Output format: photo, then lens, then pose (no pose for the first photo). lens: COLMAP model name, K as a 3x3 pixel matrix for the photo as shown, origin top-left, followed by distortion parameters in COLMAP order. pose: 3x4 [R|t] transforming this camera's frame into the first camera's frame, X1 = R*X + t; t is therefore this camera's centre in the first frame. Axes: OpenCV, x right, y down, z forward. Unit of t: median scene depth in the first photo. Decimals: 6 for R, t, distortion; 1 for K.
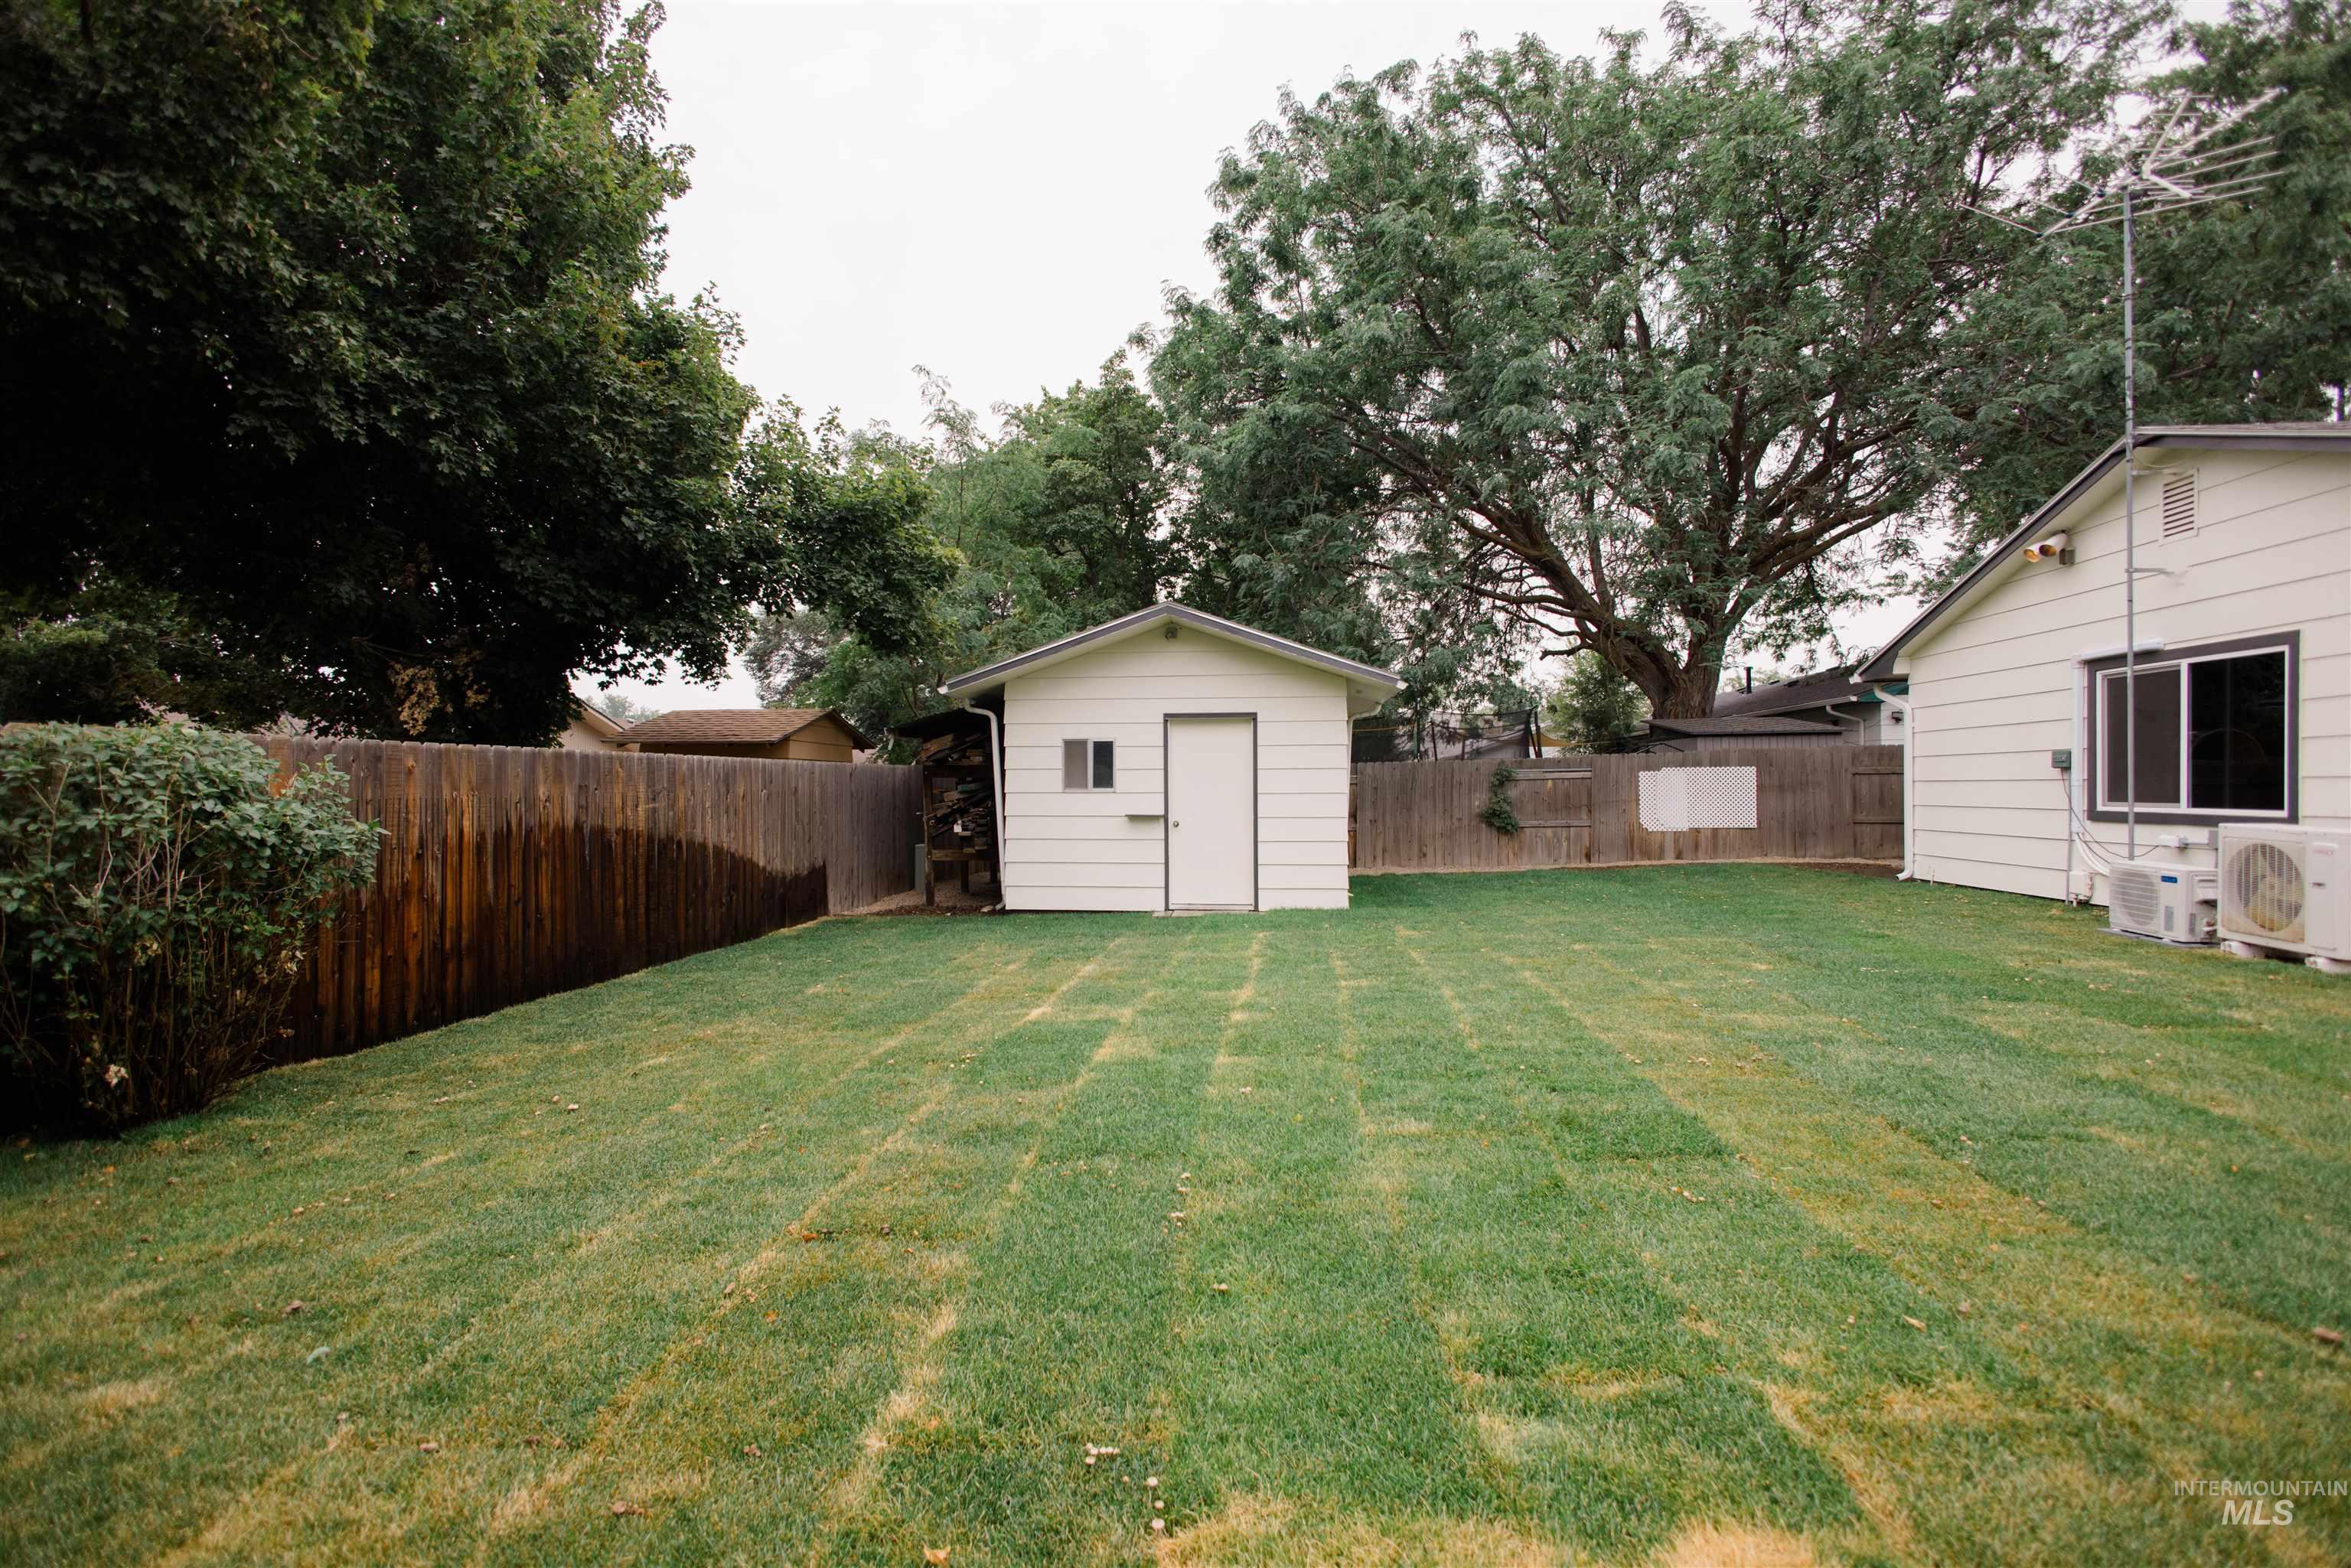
lens RADIAL K [[1060.1, 0, 1158.2], [0, 1060.1, 784.3], [0, 0, 1]] dist [-0.000771, -0.001392]
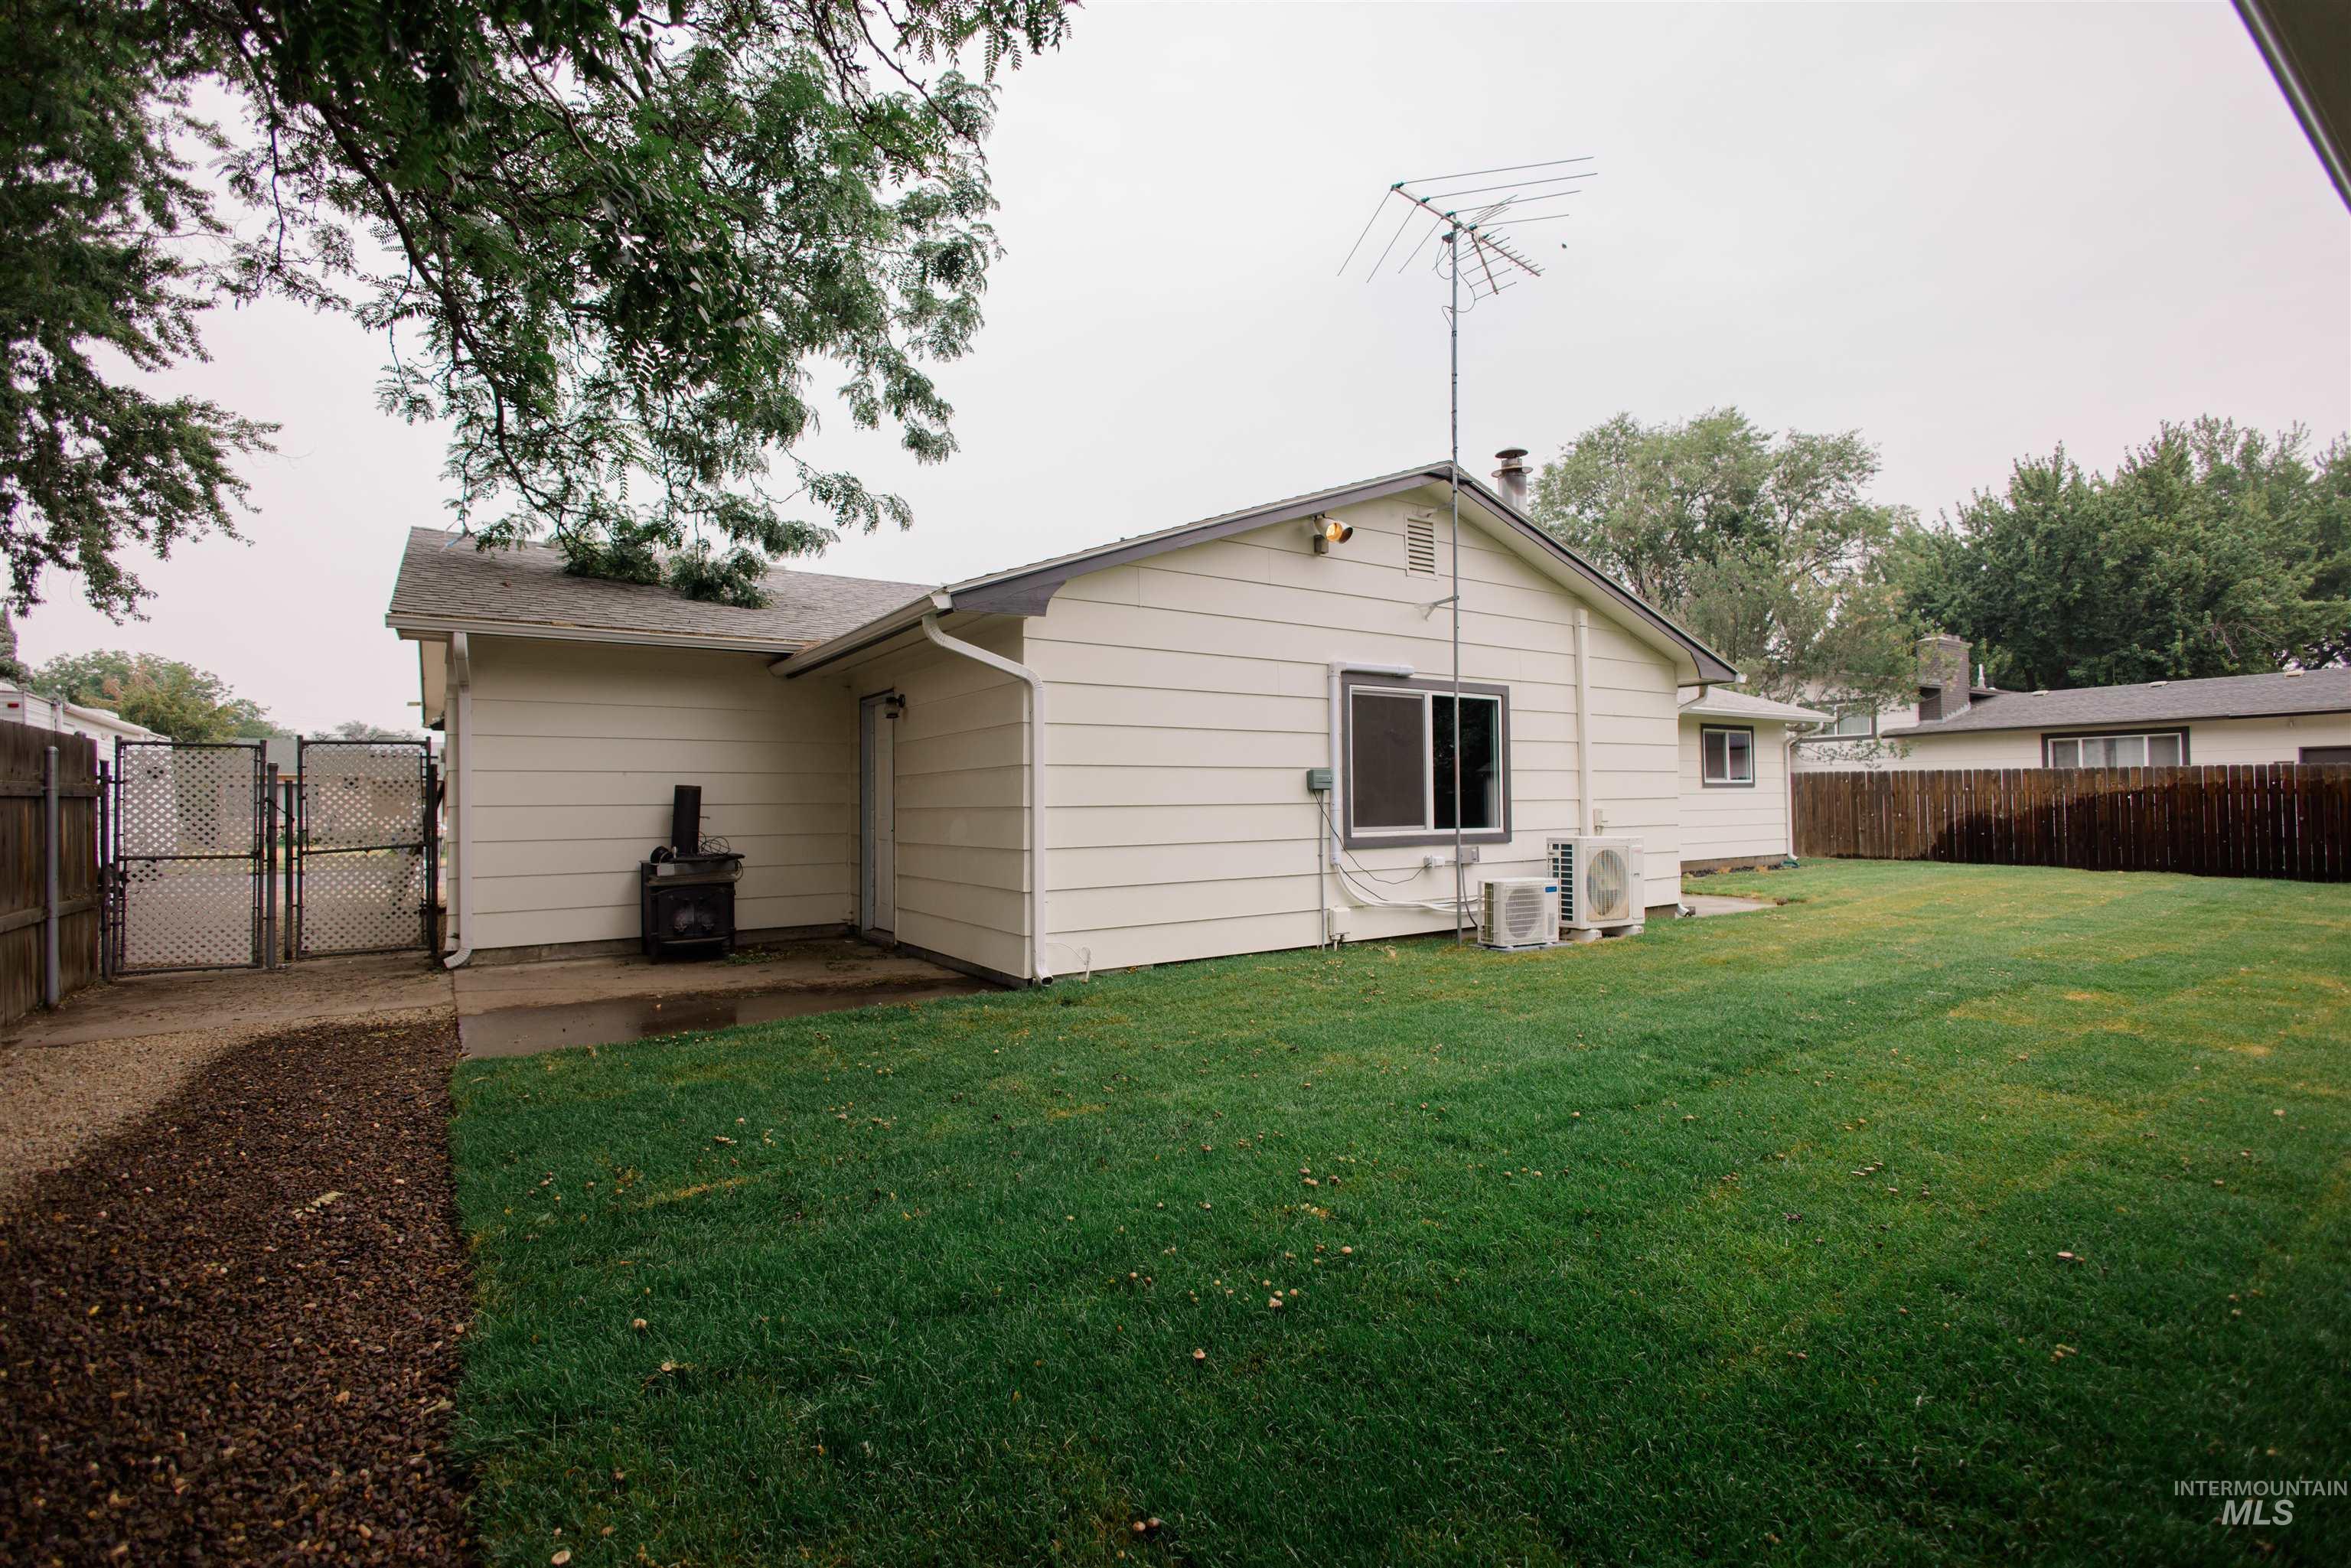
lens RADIAL K [[1062.2, 0, 1172.5], [0, 1062.2, 792.9], [0, 0, 1]] dist [-0.001546, -0.000383]
pose [[-0.660110, 0.019037, 0.750928, 0.262728], [0.011730, 0.999818, -0.015035, -0.001190], [-0.751077, -0.001116, -0.660213, 1.493728]]
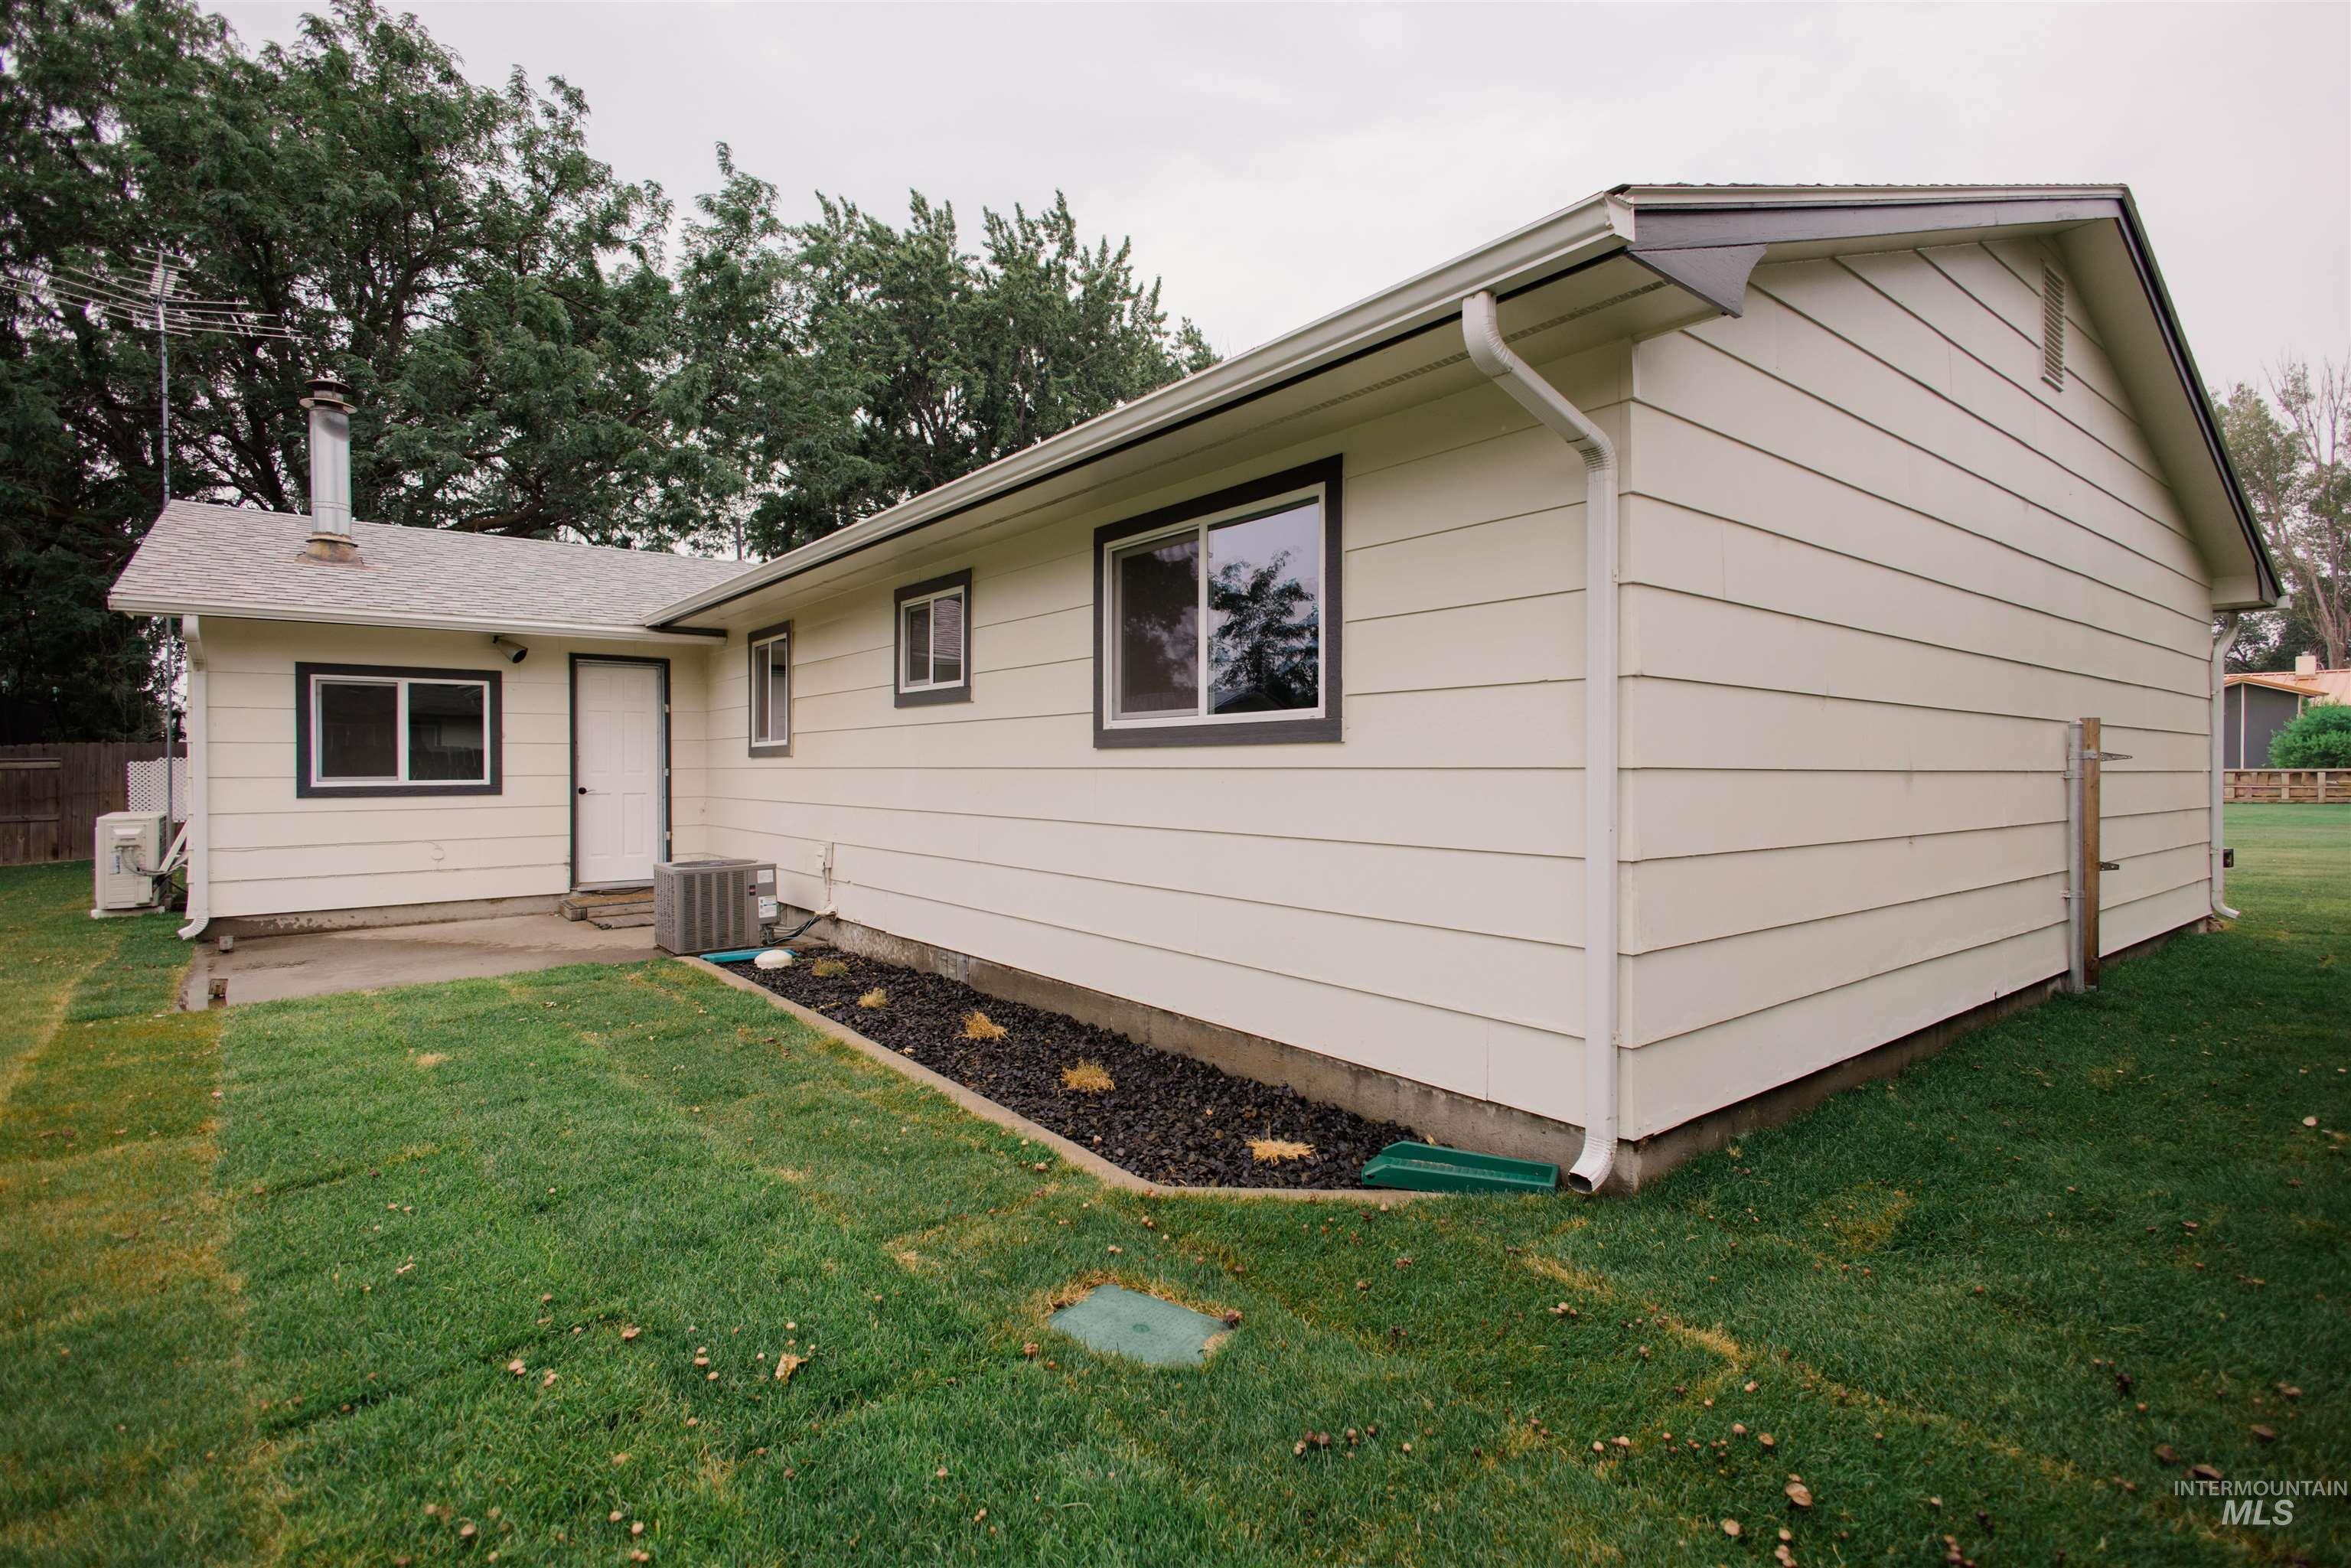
lens RADIAL K [[1112.1, 0, 1221.7], [0, 1112.1, 766.2], [0, 0, 1]] dist [0.003392, -0.001797]
pose [[0.688735, 0.001179, 0.725012, 0.641341], [-0.002227, 0.999997, 0.000489, -0.016601], [-0.725010, -0.001952, 0.688736, -0.651304]]
